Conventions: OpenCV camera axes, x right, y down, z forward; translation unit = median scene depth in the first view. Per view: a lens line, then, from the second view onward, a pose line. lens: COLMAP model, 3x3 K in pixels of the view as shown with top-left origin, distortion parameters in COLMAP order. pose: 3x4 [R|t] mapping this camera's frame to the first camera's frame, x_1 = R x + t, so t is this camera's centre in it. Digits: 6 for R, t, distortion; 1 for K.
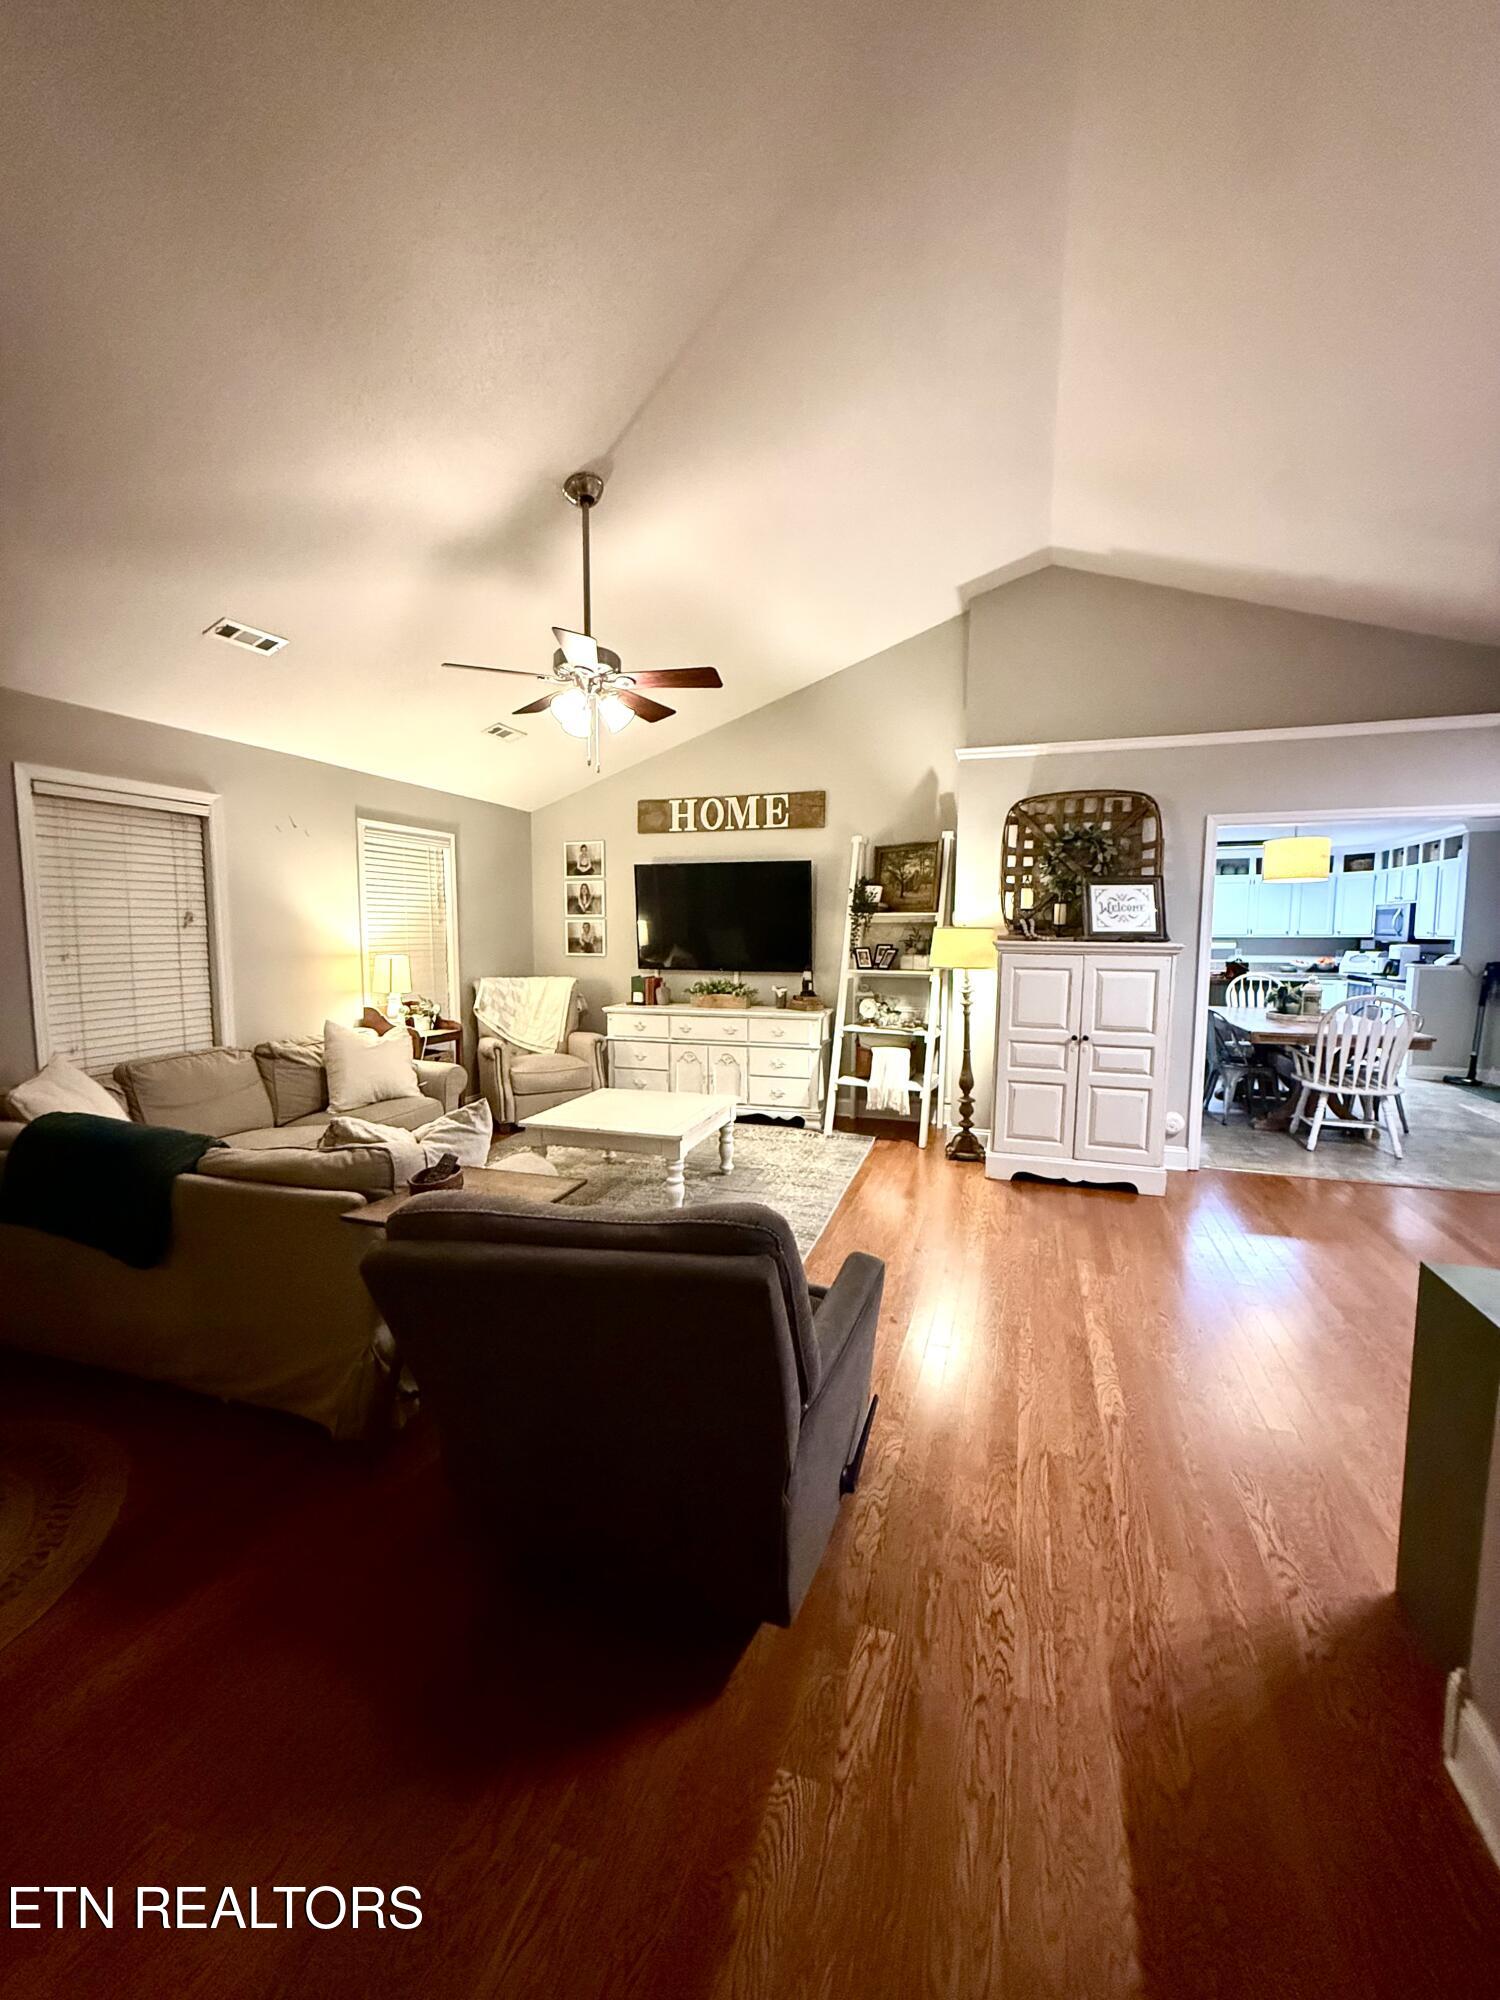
lens RADIAL K [[798.6, 0, 750.5], [0, 798.6, 996.9], [0, 0, 1]] dist [0.001436, 0.000546]
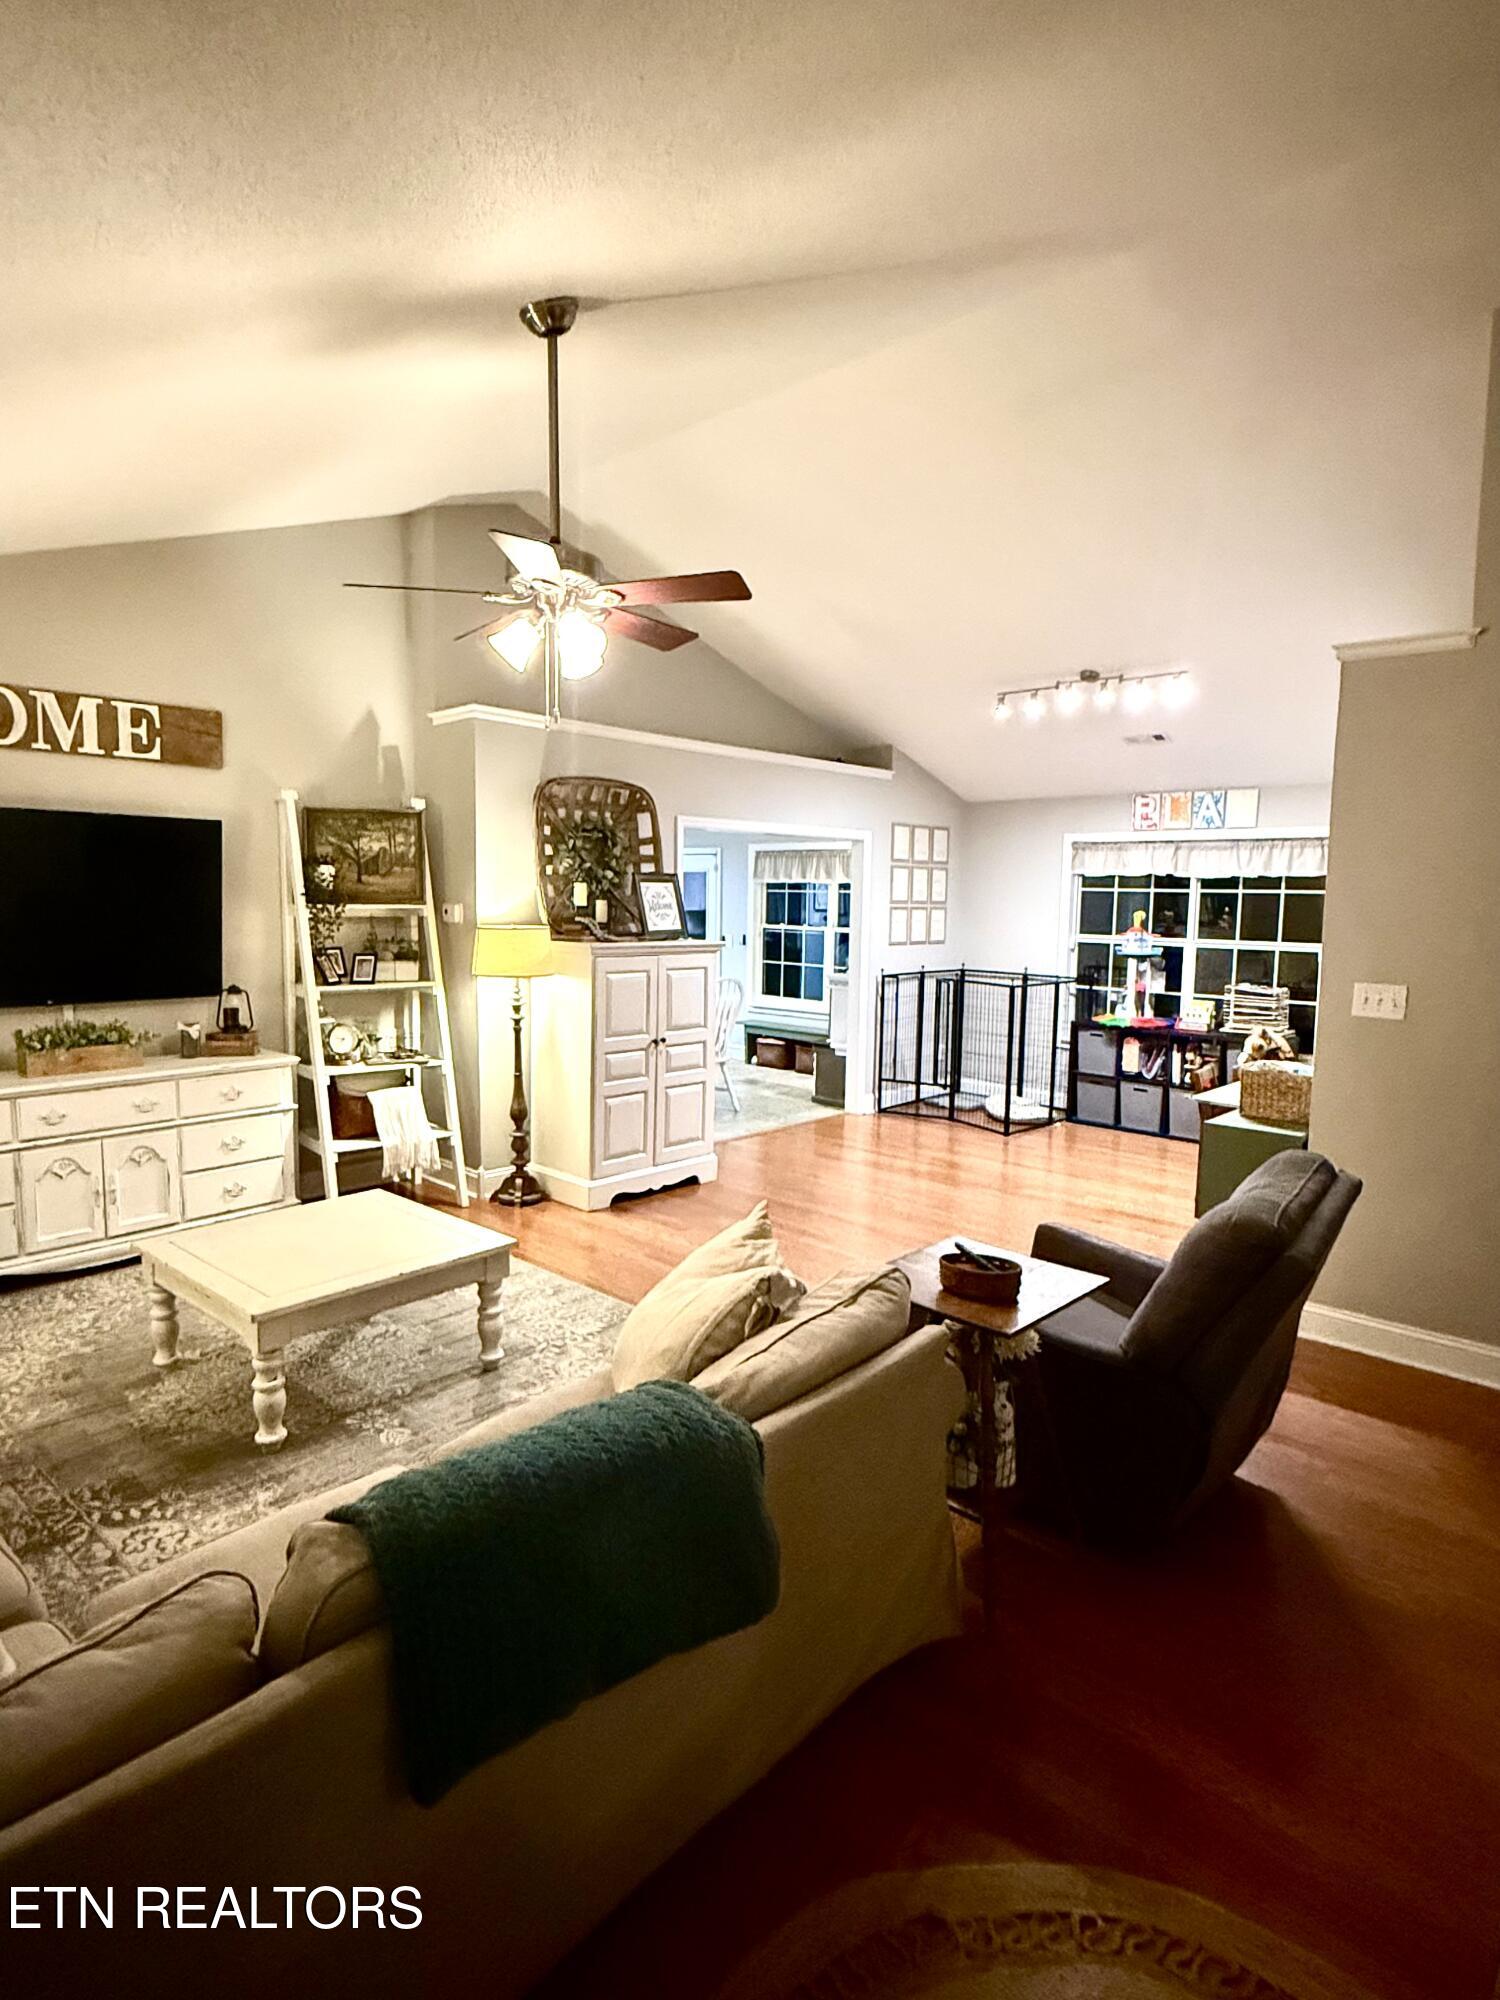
lens RADIAL K [[1092.6, 0, 746.9], [0, 1092.6, 1006.3], [0, 0, 1]] dist [-0.003964, 0.000776]
pose [[0.405170, -0.089117, 0.909888, -0.578377], [0.065260, 0.995518, 0.068444, -0.057178], [-0.911909, 0.031648, 0.409170, 0.274443]]
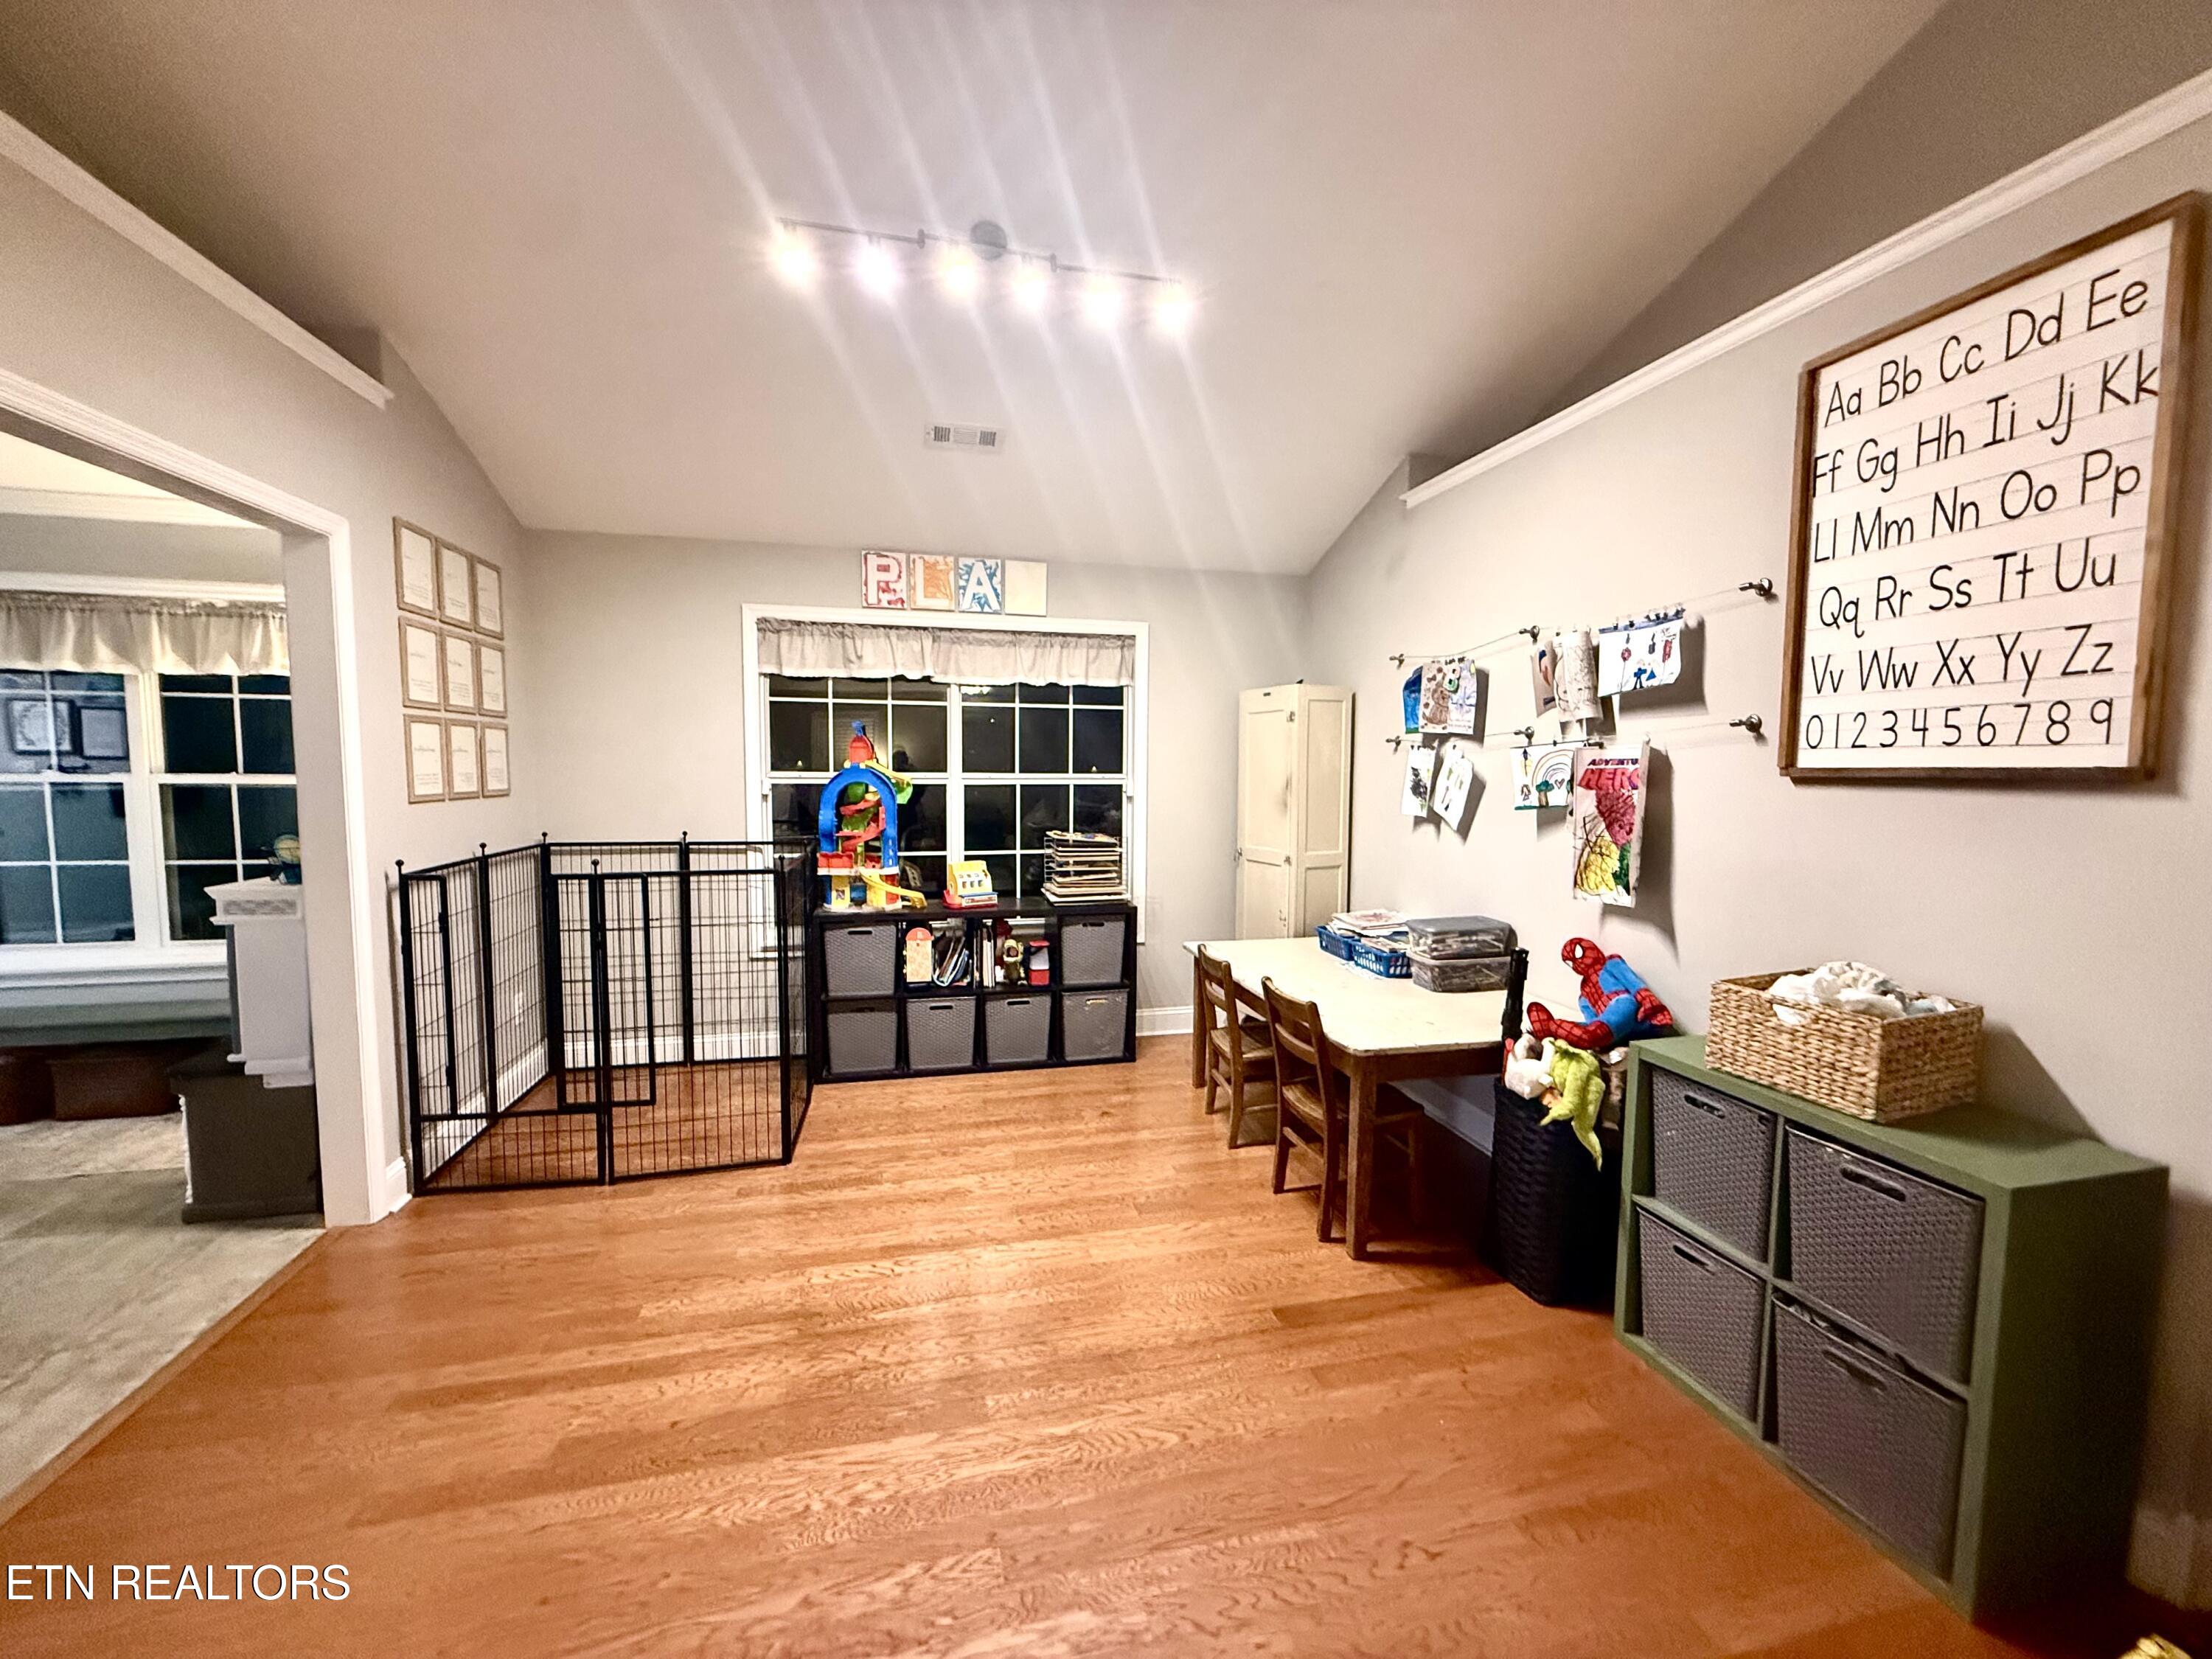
lens RADIAL K [[883.3, 0, 1102.9], [0, 883.3, 832.1], [0, 0, 1]] dist [0.001436, 0.000546]
pose [[-0.537563, -0.071144, 0.840217, 0.182192], [0.064320, 0.990072, 0.124984, -0.048044], [-0.840767, 0.121230, -0.527650, 0.629108]]
